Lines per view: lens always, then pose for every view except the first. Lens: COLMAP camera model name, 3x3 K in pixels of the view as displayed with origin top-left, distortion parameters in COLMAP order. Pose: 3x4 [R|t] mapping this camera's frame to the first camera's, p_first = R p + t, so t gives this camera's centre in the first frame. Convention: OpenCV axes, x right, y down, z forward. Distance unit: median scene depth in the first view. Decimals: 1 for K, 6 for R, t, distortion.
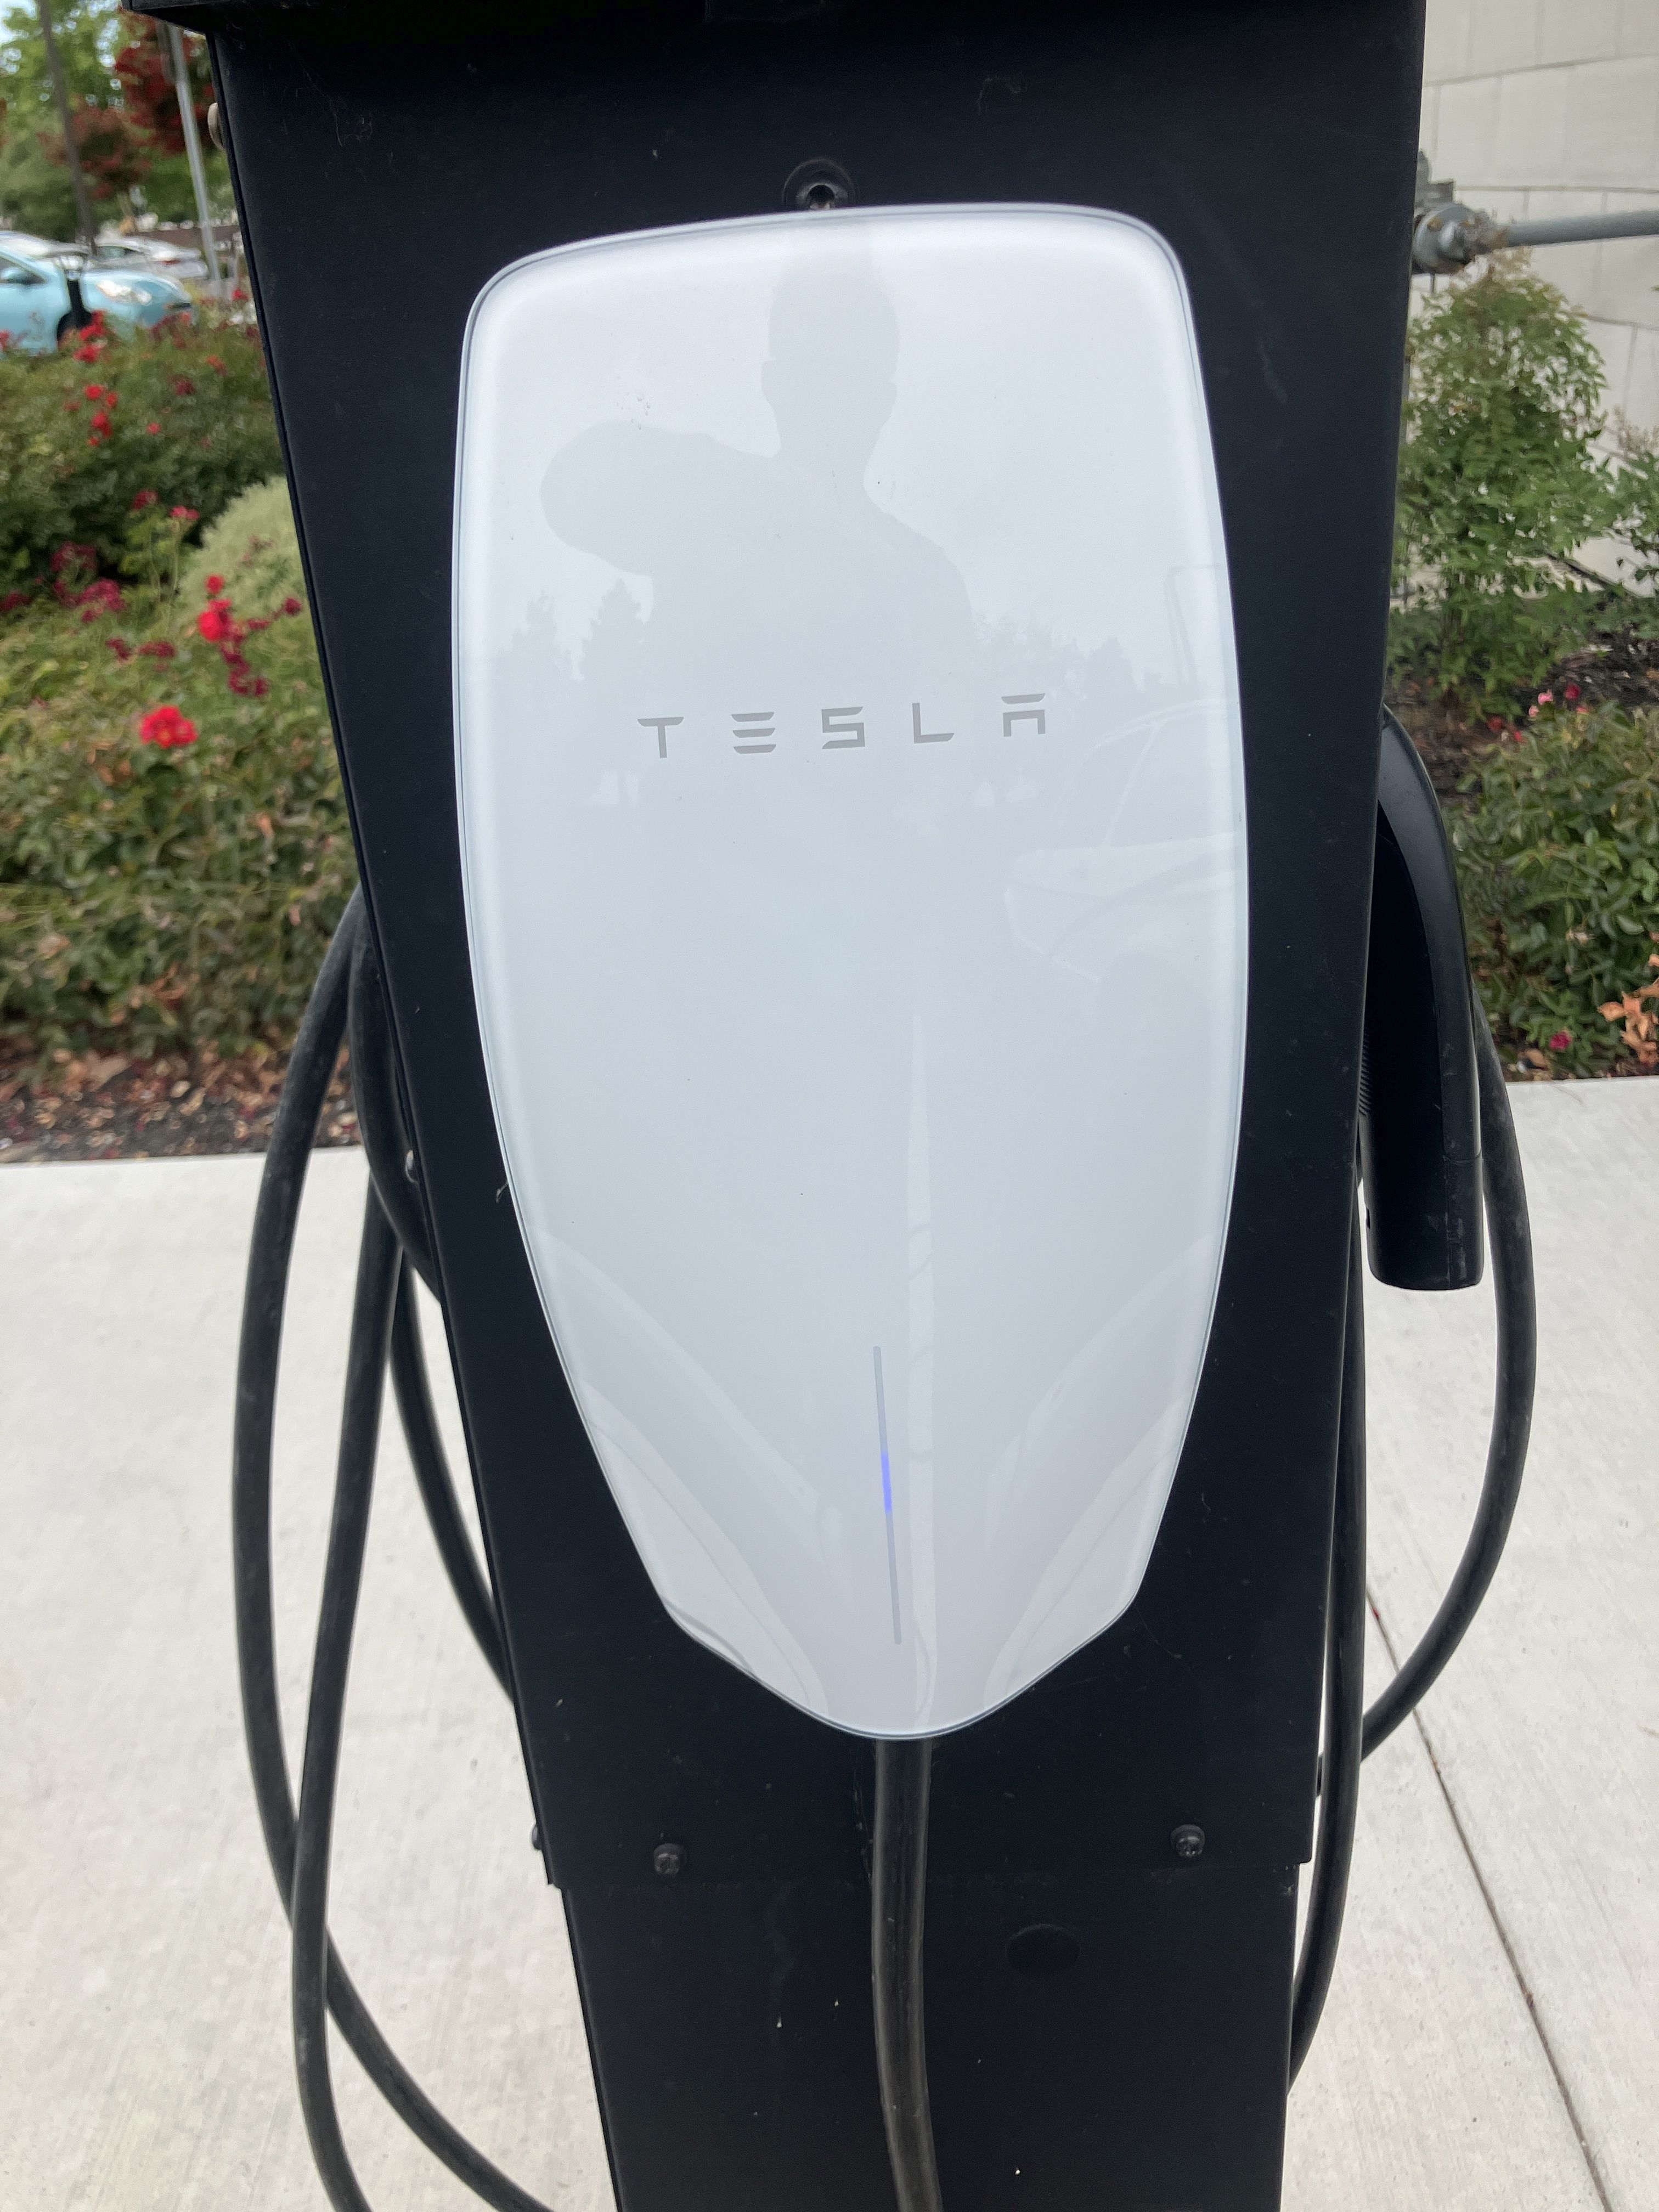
lens RADIAL K [[1785.6, 0, 829.5], [0, 1785.6, 1106.0], [0, 0, 1]] dist [0.001520, 0.007078]
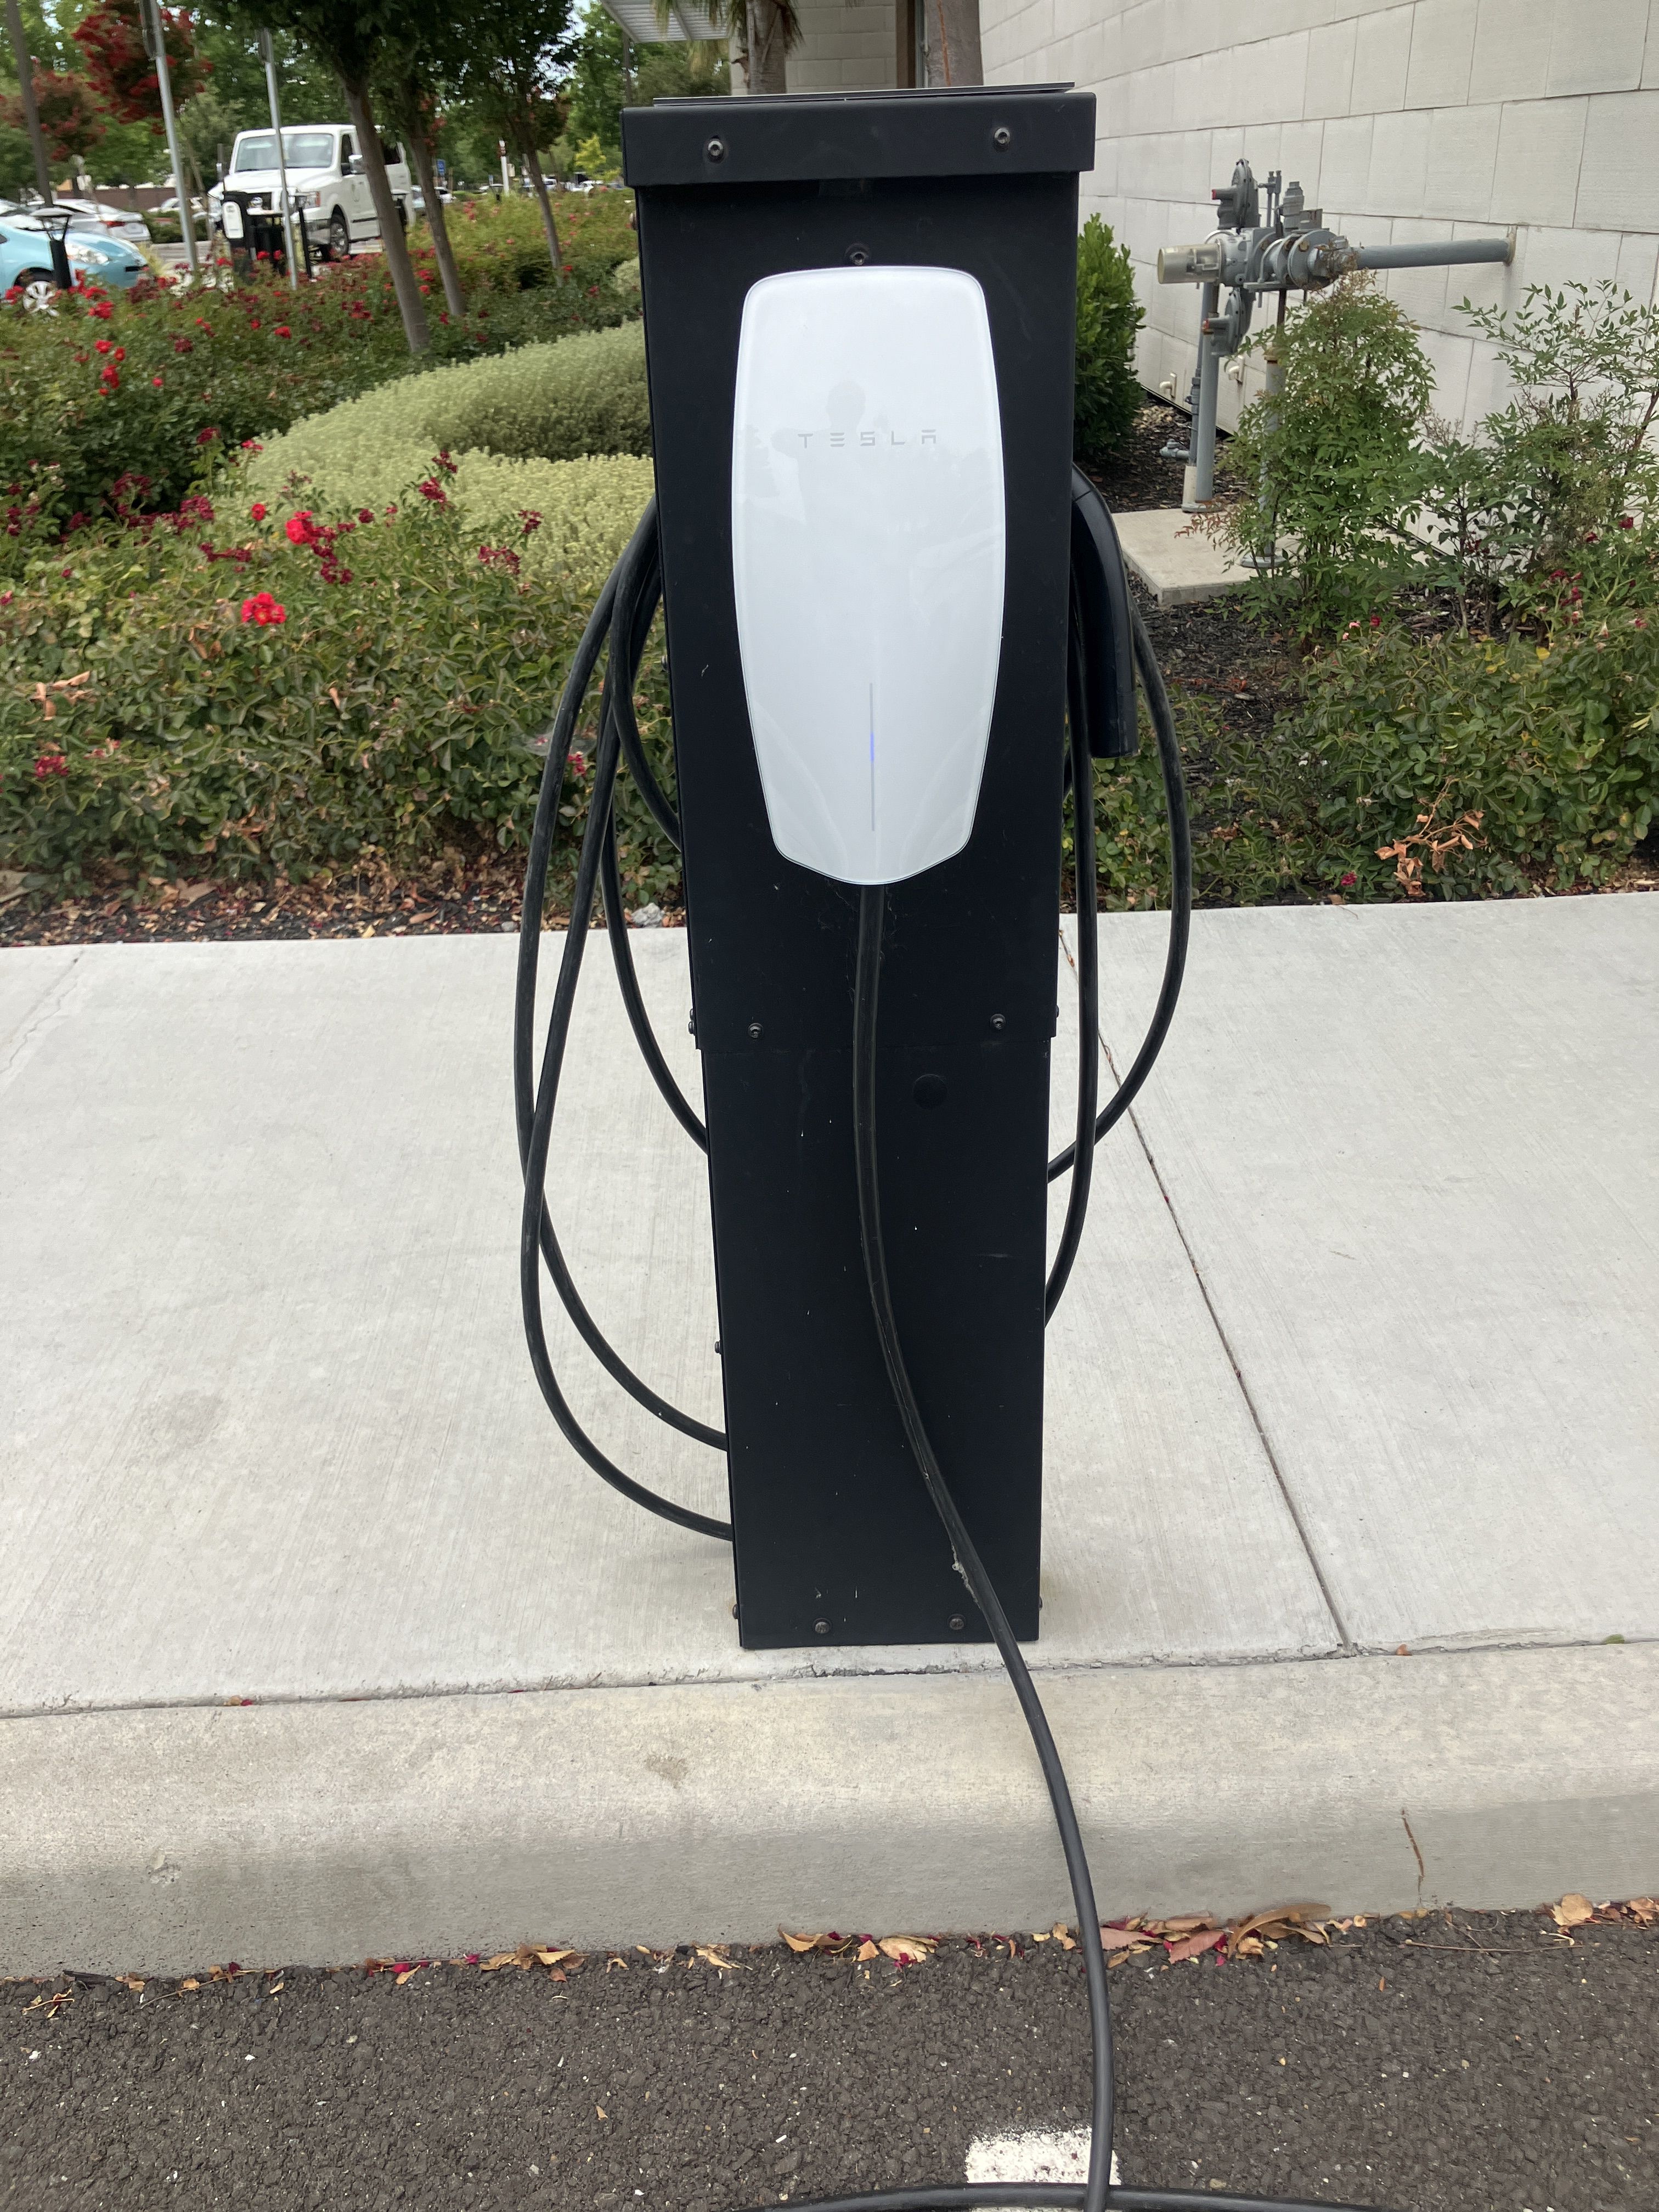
lens RADIAL K [[1821.0, 0, 829.5], [0, 1821.0, 1106.0], [0, 0, 1]] dist [0.000396, -0.009356]
pose [[0.998786, 0.020656, 0.044719, -0.023079], [-0.020585, 0.999786, -0.002052, 0.122265], [-0.044752, 0.001129, 0.998997, -0.273325]]
